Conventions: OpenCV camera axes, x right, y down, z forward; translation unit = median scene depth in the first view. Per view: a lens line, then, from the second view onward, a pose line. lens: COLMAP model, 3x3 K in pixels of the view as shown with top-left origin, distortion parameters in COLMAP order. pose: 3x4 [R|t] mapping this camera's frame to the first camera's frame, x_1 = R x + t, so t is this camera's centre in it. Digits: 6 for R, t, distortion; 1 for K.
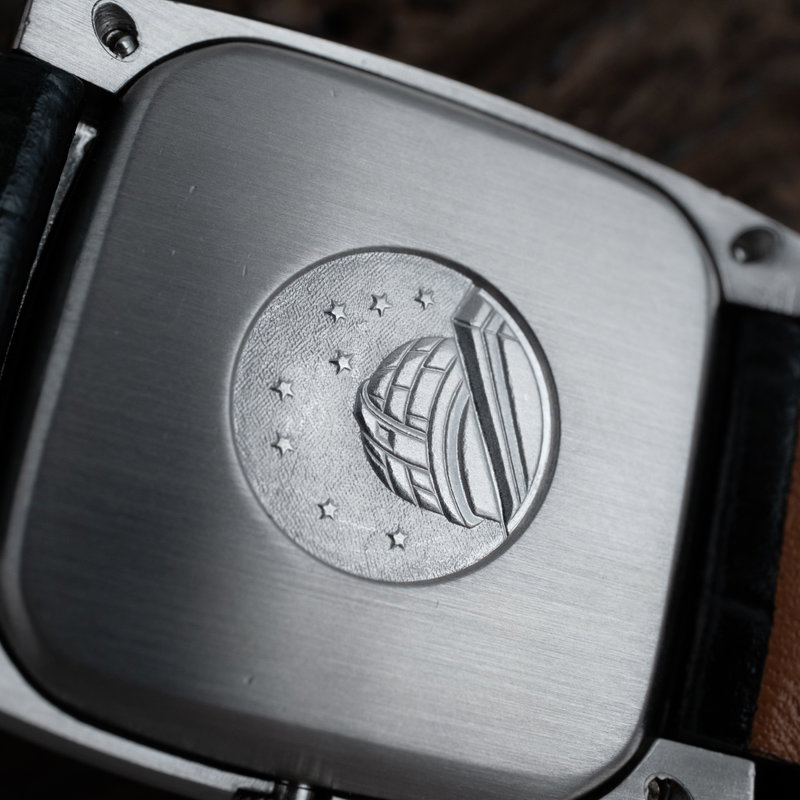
lens RADIAL K [[1306.3, 0, 399.9], [0, 1306.3, 402.6], [0, 0, 1]] dist [0.050016, 0.000000]
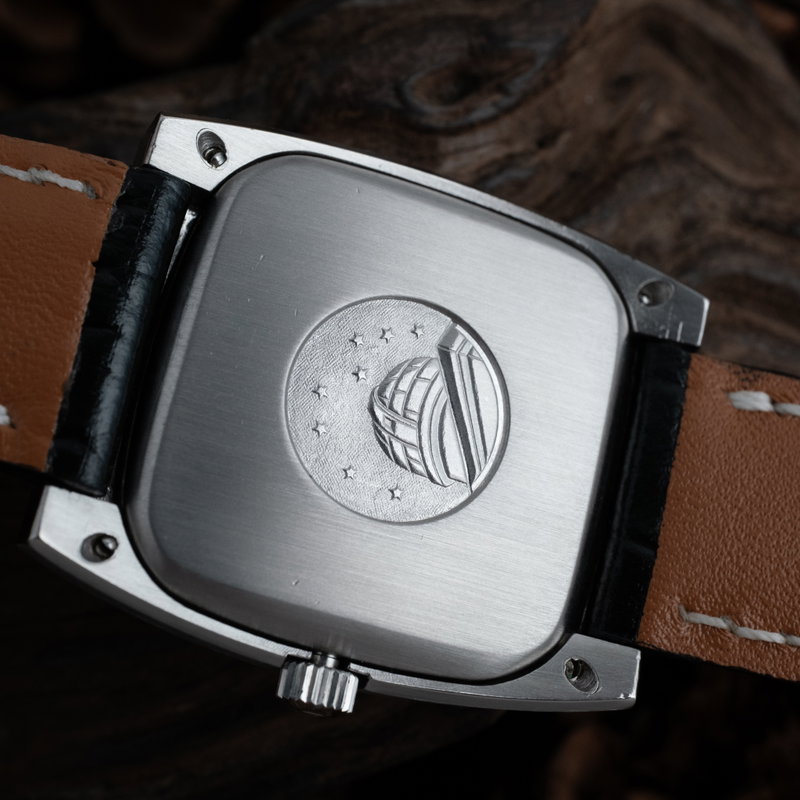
lens RADIAL K [[1306.3, 0, 395.1], [0, 1306.3, 399.3], [0, 0, 1]] dist [0.050016, 0.000000]
pose [[0.998943, 0.009943, -0.044872, 0.061288], [-0.010241, 0.999927, -0.006419, 0.006693], [0.044805, 0.006872, 0.998972, -0.477352]]
